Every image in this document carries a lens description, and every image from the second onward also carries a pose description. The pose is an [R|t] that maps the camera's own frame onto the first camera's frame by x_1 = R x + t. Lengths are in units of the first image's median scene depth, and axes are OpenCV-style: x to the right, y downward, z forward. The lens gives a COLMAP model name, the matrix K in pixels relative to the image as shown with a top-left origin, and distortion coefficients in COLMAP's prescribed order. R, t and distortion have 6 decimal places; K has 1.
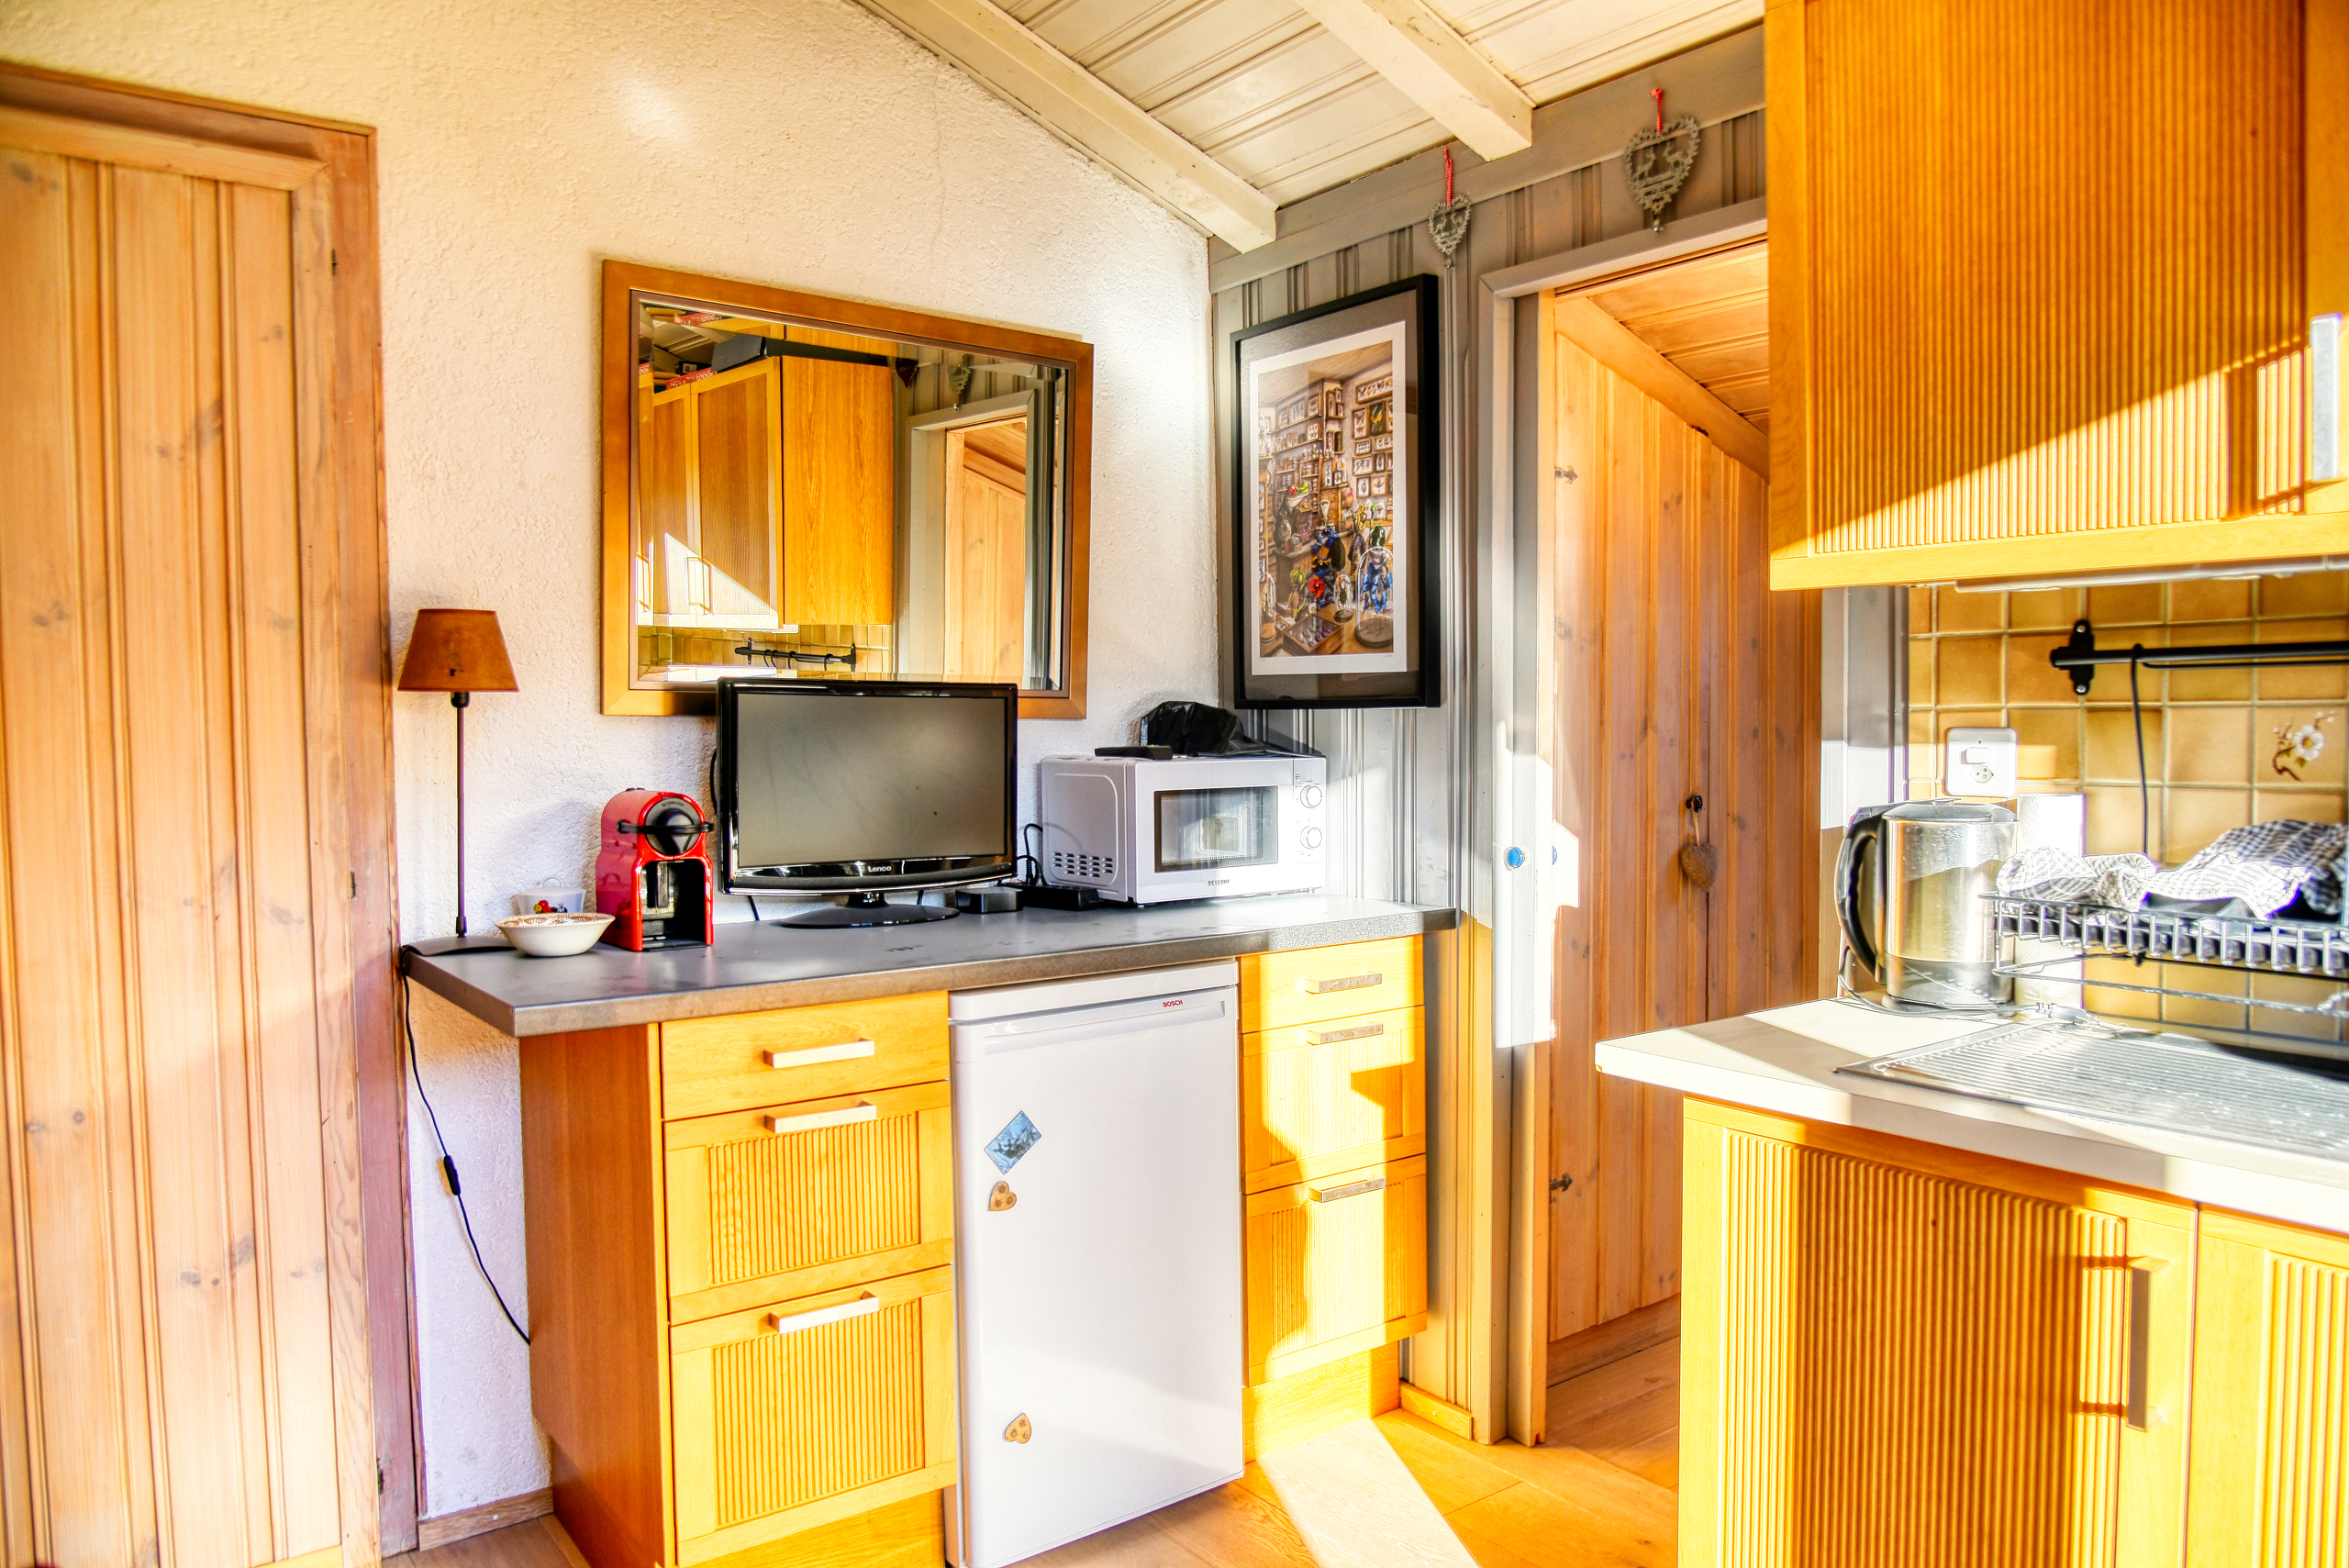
lens RADIAL K [[1626.9, 0, 1174.5], [0, 1626.9, 784.0], [0, 0, 1]] dist [-0.001790, -0.001161]
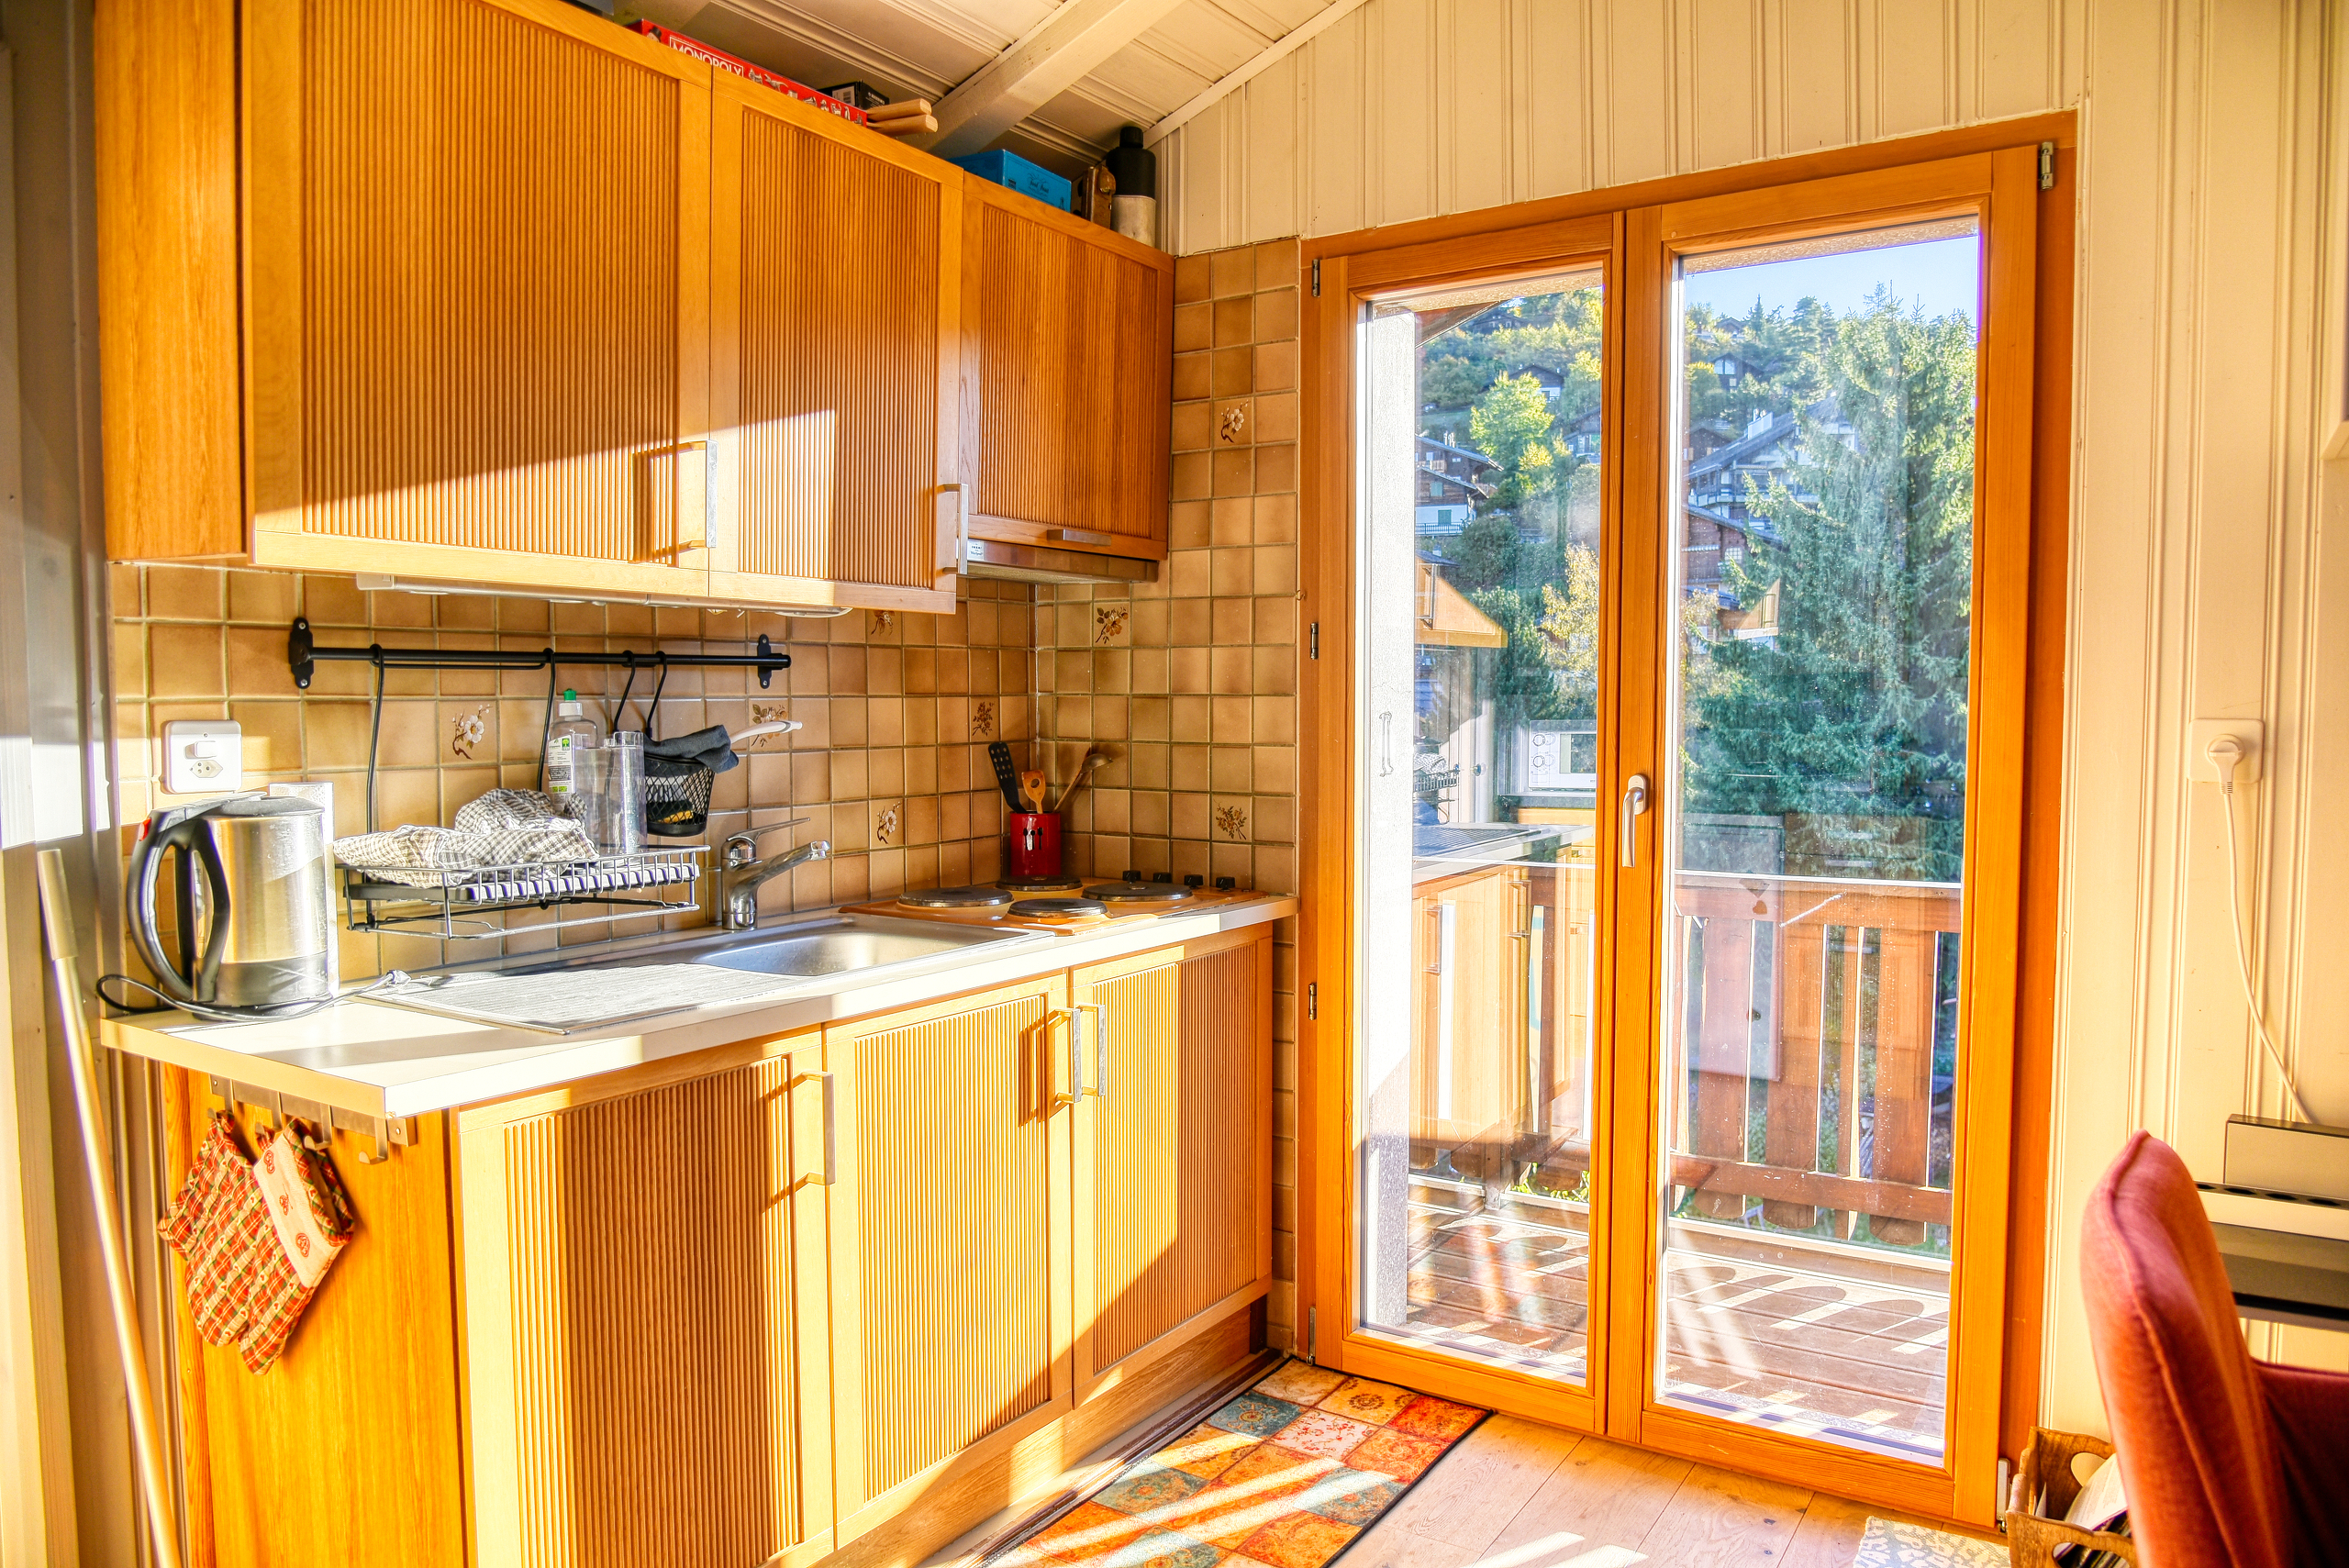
lens RADIAL K [[1644.1, 0, 1174.5], [0, 1644.1, 784.0], [0, 0, 1]] dist [-0.003117, -0.001829]
pose [[-0.337441, -0.038034, 0.940578, -0.642890], [0.044543, 0.997419, 0.056312, -0.027719], [-0.940292, 0.060898, -0.334876, 0.831328]]
